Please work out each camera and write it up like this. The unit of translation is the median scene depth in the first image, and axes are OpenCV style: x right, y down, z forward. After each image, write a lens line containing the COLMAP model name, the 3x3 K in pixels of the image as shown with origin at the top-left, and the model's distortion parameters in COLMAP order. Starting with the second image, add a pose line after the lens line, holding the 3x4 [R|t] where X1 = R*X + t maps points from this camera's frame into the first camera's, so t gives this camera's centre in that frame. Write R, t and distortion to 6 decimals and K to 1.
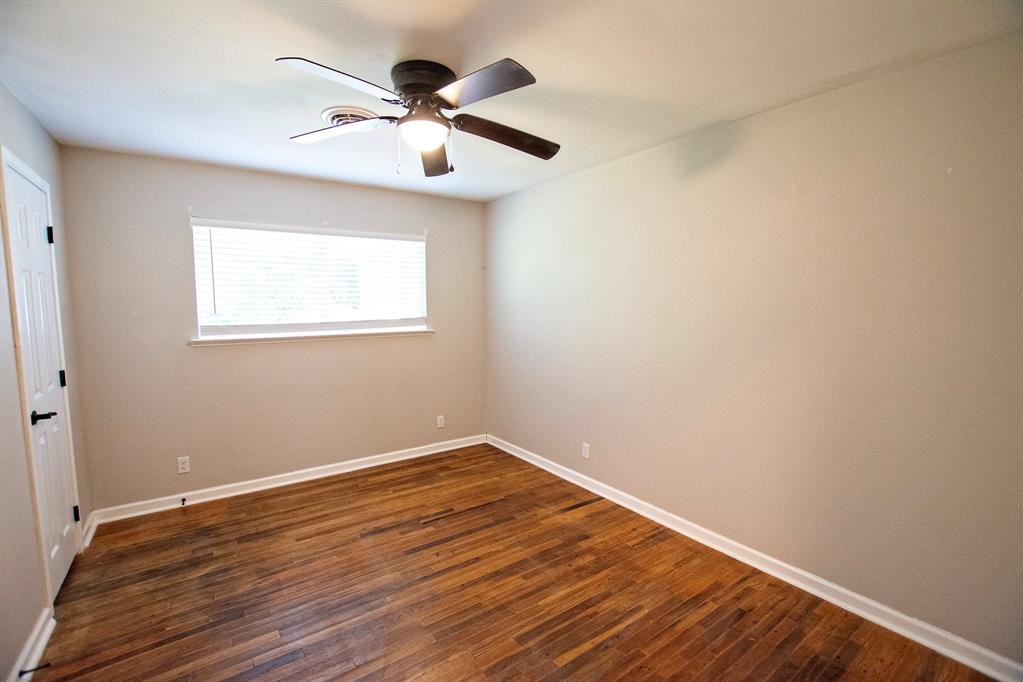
lens RADIAL K [[446.6, 0, 507.7], [0, 446.6, 340.3], [0, 0, 1]] dist [-0.031185, 0.003118]
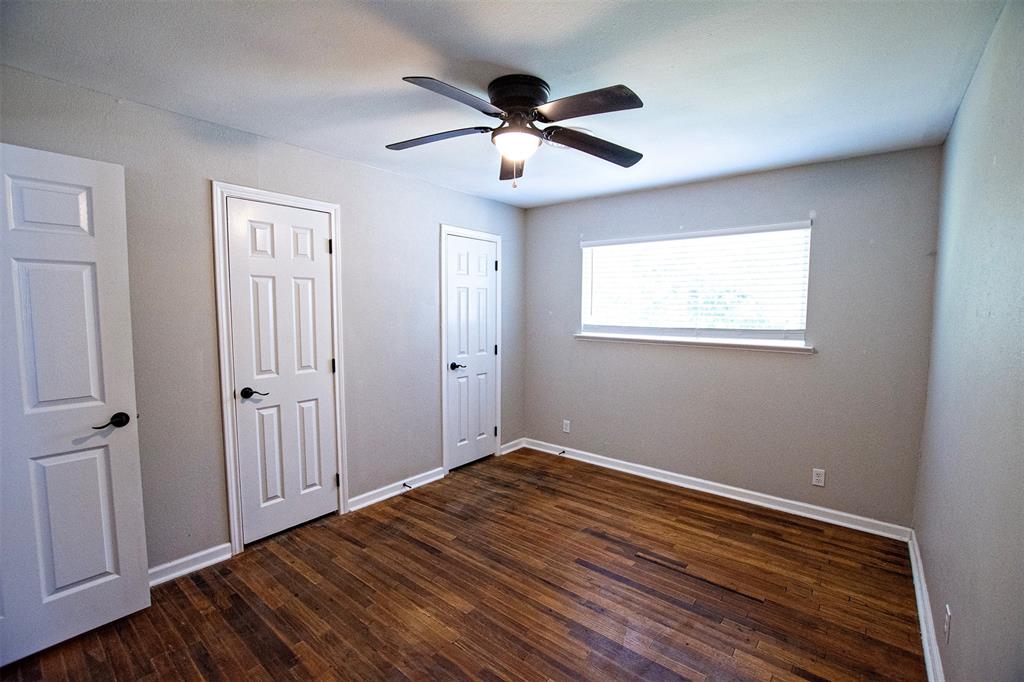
lens RADIAL K [[447.0, 0, 516.3], [0, 447.0, 341.5], [0, 0, 1]] dist [-0.031185, 0.003118]
pose [[0.272732, 0.079636, -0.958788, 0.526409], [-0.093304, 0.994060, 0.056025, -0.039242], [0.957555, 0.074179, 0.278543, 0.457371]]
